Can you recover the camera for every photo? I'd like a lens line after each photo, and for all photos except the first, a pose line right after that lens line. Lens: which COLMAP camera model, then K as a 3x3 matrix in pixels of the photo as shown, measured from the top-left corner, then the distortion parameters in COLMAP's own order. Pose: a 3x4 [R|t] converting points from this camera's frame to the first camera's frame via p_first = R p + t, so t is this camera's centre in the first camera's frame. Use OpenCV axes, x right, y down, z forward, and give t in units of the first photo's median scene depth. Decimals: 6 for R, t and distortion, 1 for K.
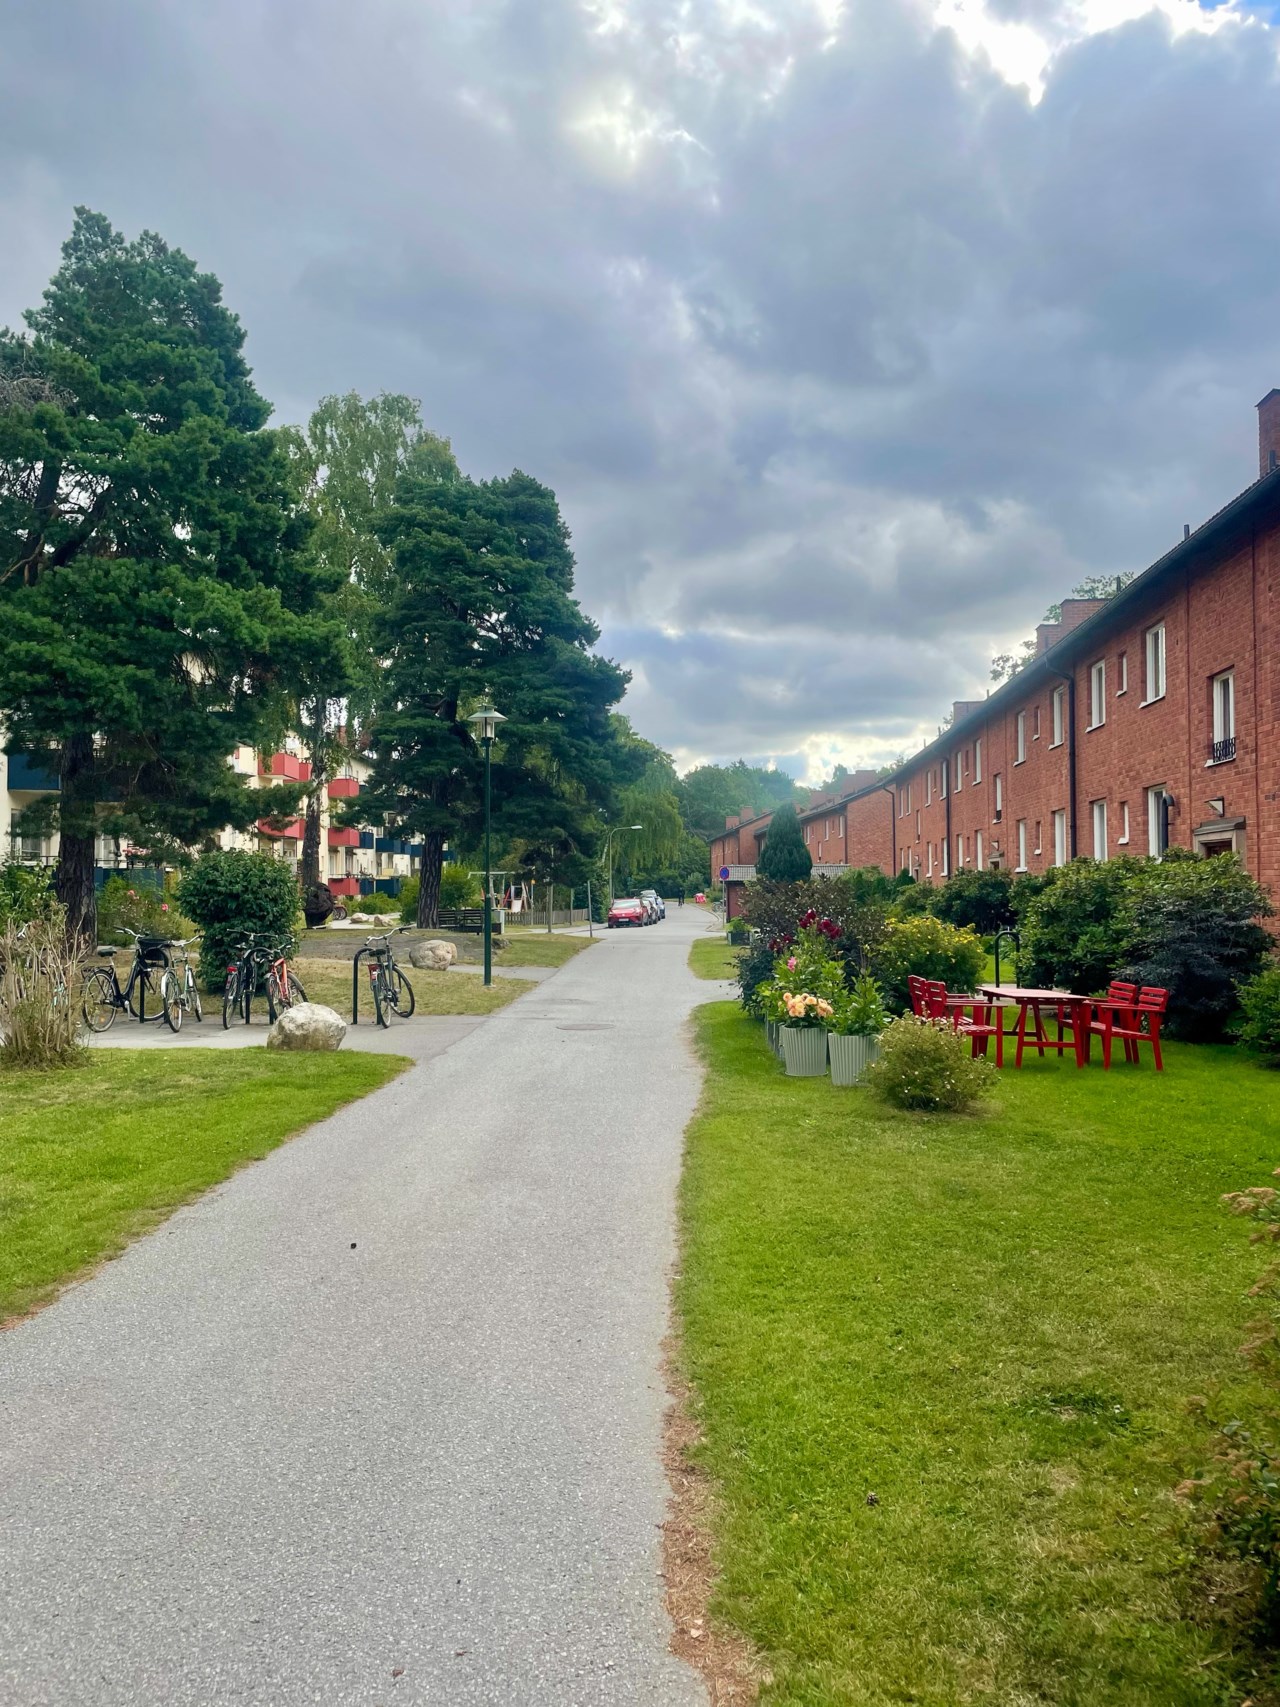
lens RADIAL K [[1289.8, 0, 638.4], [0, 1289.8, 849.5], [0, 0, 1]] dist [0.025633, -0.039051]
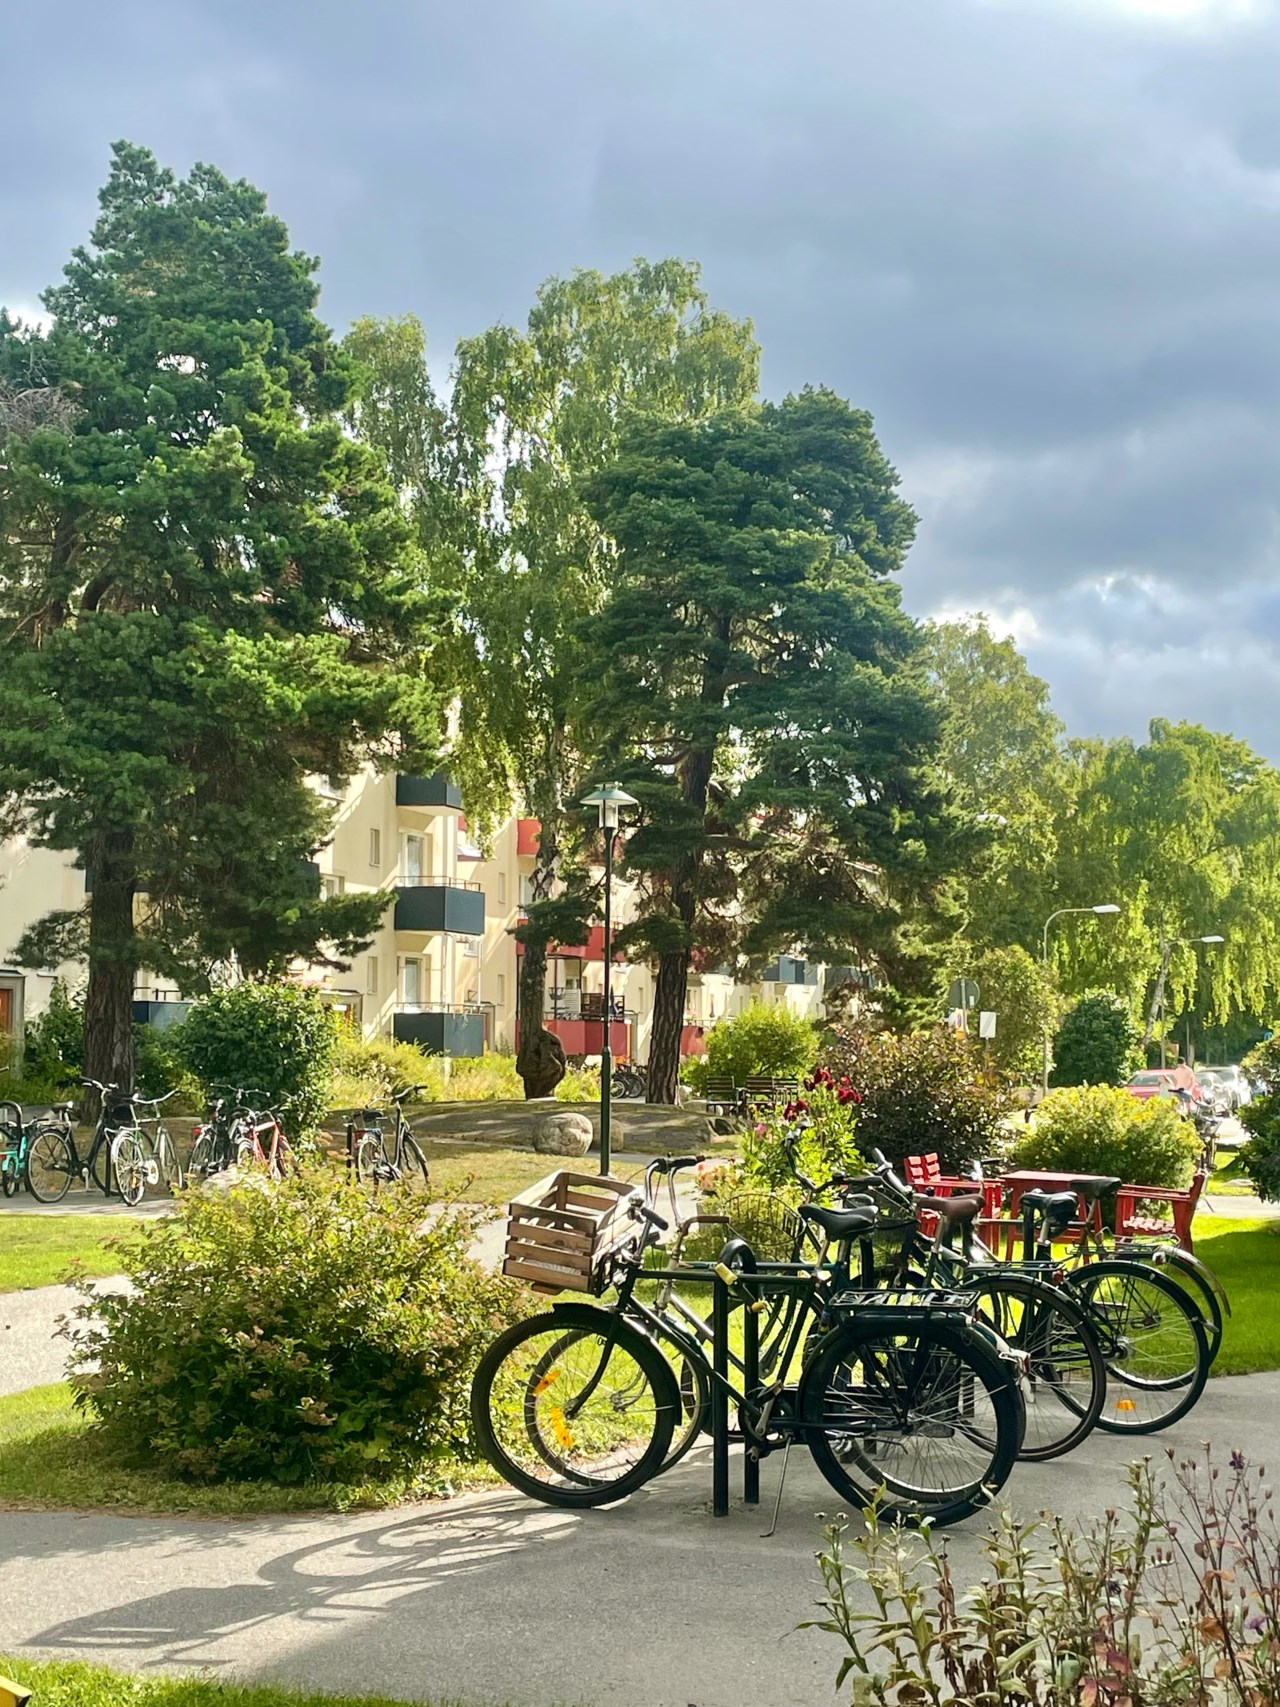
lens RADIAL K [[2459.7, 0, 642.3], [0, 2459.7, 855.6], [0, 0, 1]] dist [0.044403, 0.000000]
pose [[0.958075, -0.009543, -0.286359, 0.279323], [-0.003749, 0.998942, -0.045833, -0.008214], [0.286494, 0.044985, 0.957025, -0.291869]]
